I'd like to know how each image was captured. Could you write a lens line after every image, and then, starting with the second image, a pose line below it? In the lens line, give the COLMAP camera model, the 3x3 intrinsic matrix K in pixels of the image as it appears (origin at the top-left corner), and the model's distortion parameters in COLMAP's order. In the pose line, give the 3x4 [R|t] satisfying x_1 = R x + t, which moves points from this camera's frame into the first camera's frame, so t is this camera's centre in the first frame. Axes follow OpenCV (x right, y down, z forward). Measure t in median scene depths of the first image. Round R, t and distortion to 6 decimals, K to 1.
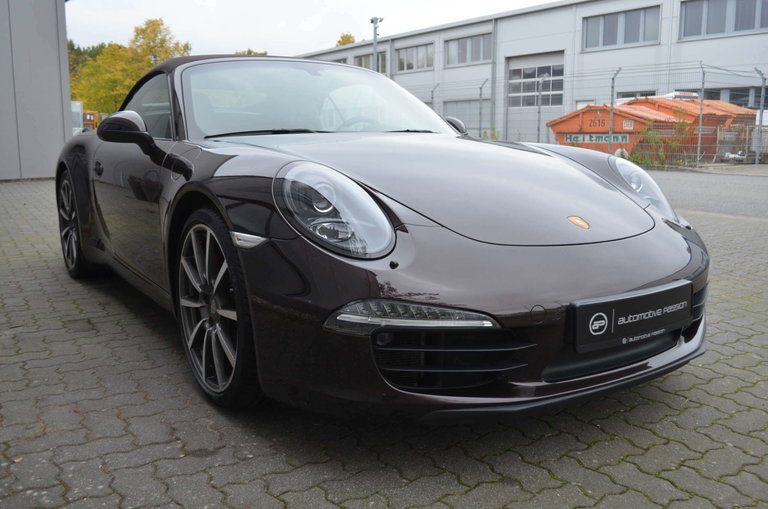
lens RADIAL K [[708.0, 0, 384.0], [0, 708.0, 254.5], [0, 0, 1]] dist [-0.062909, 0.009551]
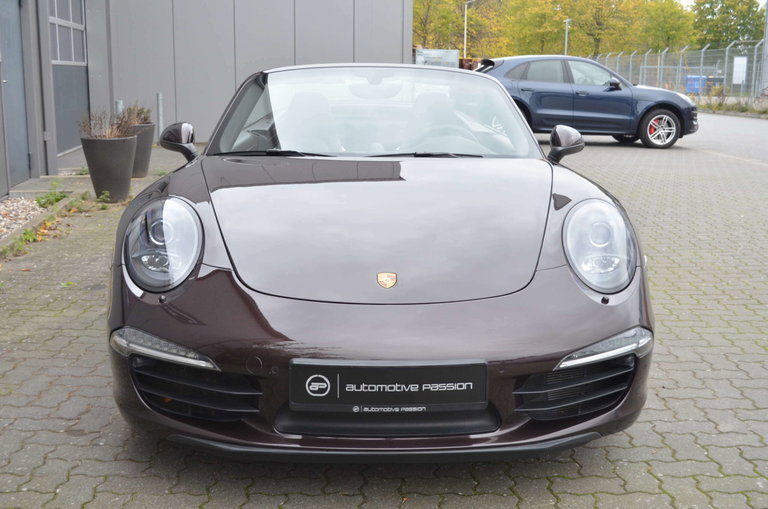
lens RADIAL K [[925.6, 0, 384.0], [0, 925.6, 254.5], [0, 0, 1]] dist [-0.017149, -0.037243]
pose [[0.845651, 0.109717, -0.522337, 0.200780], [-0.099004, 0.993905, 0.048486, -0.030646], [0.524473, 0.010711, 0.851360, -0.014776]]
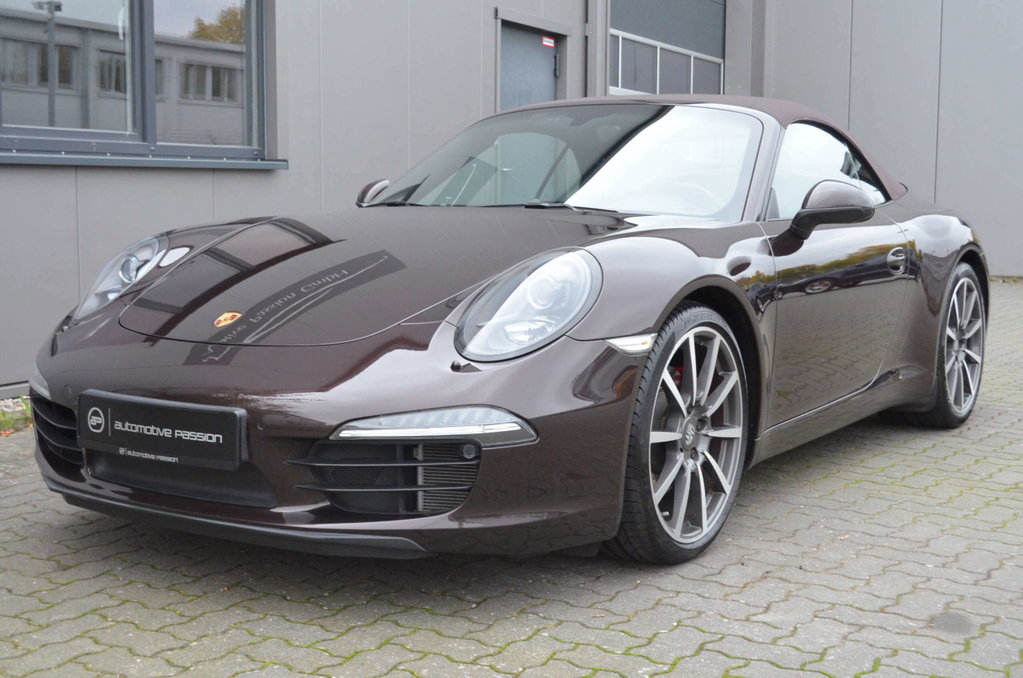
lens RADIAL K [[1398.0, 0, 511.5], [0, 1398.0, 339.0], [0, 0, 1]] dist [-0.007916, -0.015248]
pose [[0.369006, 0.098729, -0.924169, 0.405254], [-0.162804, 0.985835, 0.040312, -0.030472], [0.915057, 0.135583, 0.379852, 0.151450]]
